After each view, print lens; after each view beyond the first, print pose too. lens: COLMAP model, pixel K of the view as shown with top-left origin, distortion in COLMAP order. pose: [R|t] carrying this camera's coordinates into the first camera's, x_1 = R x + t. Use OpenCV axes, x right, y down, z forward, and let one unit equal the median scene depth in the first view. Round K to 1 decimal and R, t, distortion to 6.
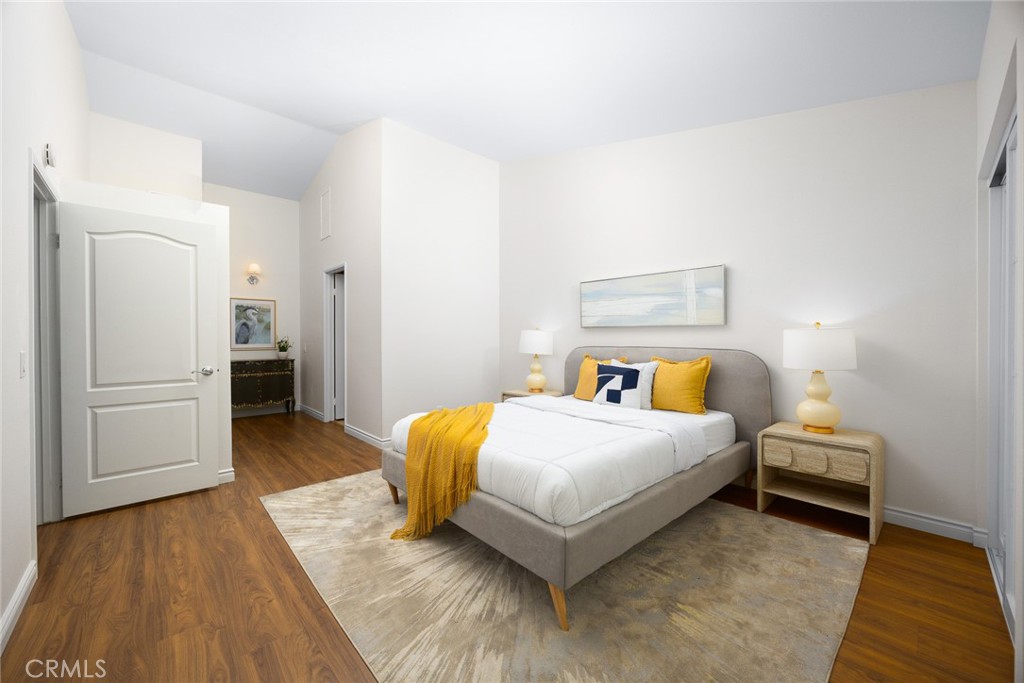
lens RADIAL K [[404.7, 0, 517.6], [0, 404.7, 344.6], [0, 0, 1]] dist [-0.003799, -0.000252]
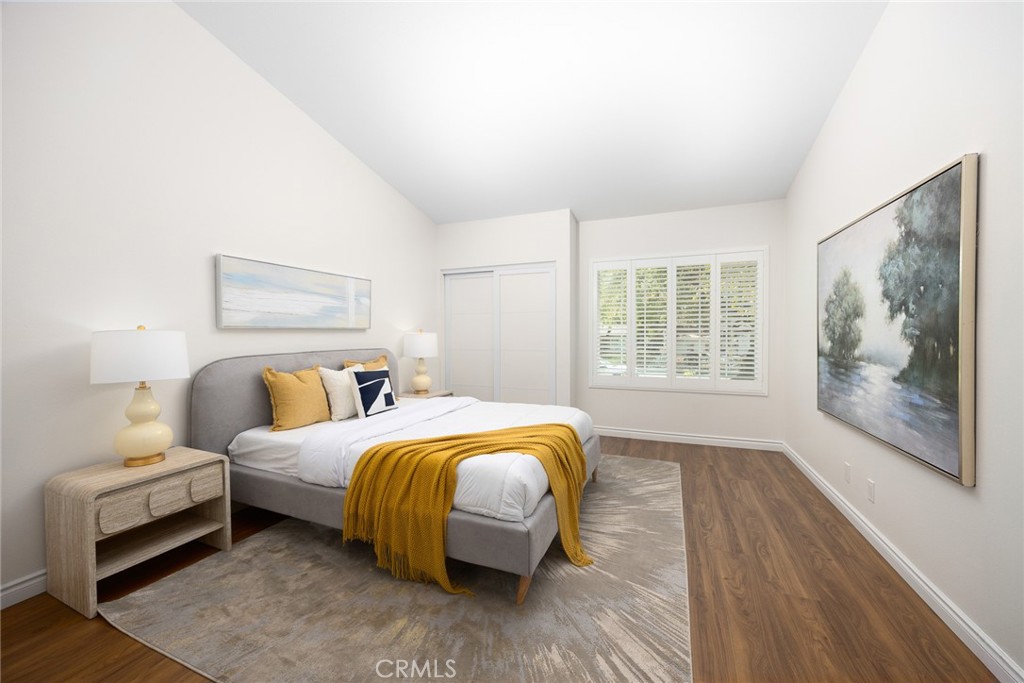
lens RADIAL K [[404.7, 0, 517.6], [0, 404.7, 344.6], [0, 0, 1]] dist [-0.003799, -0.000252]
pose [[-0.452796, -0.015687, 0.891476, -3.194586], [0.030514, 0.998987, 0.033077, -0.122730], [-0.891092, 0.042180, -0.451859, 4.762819]]
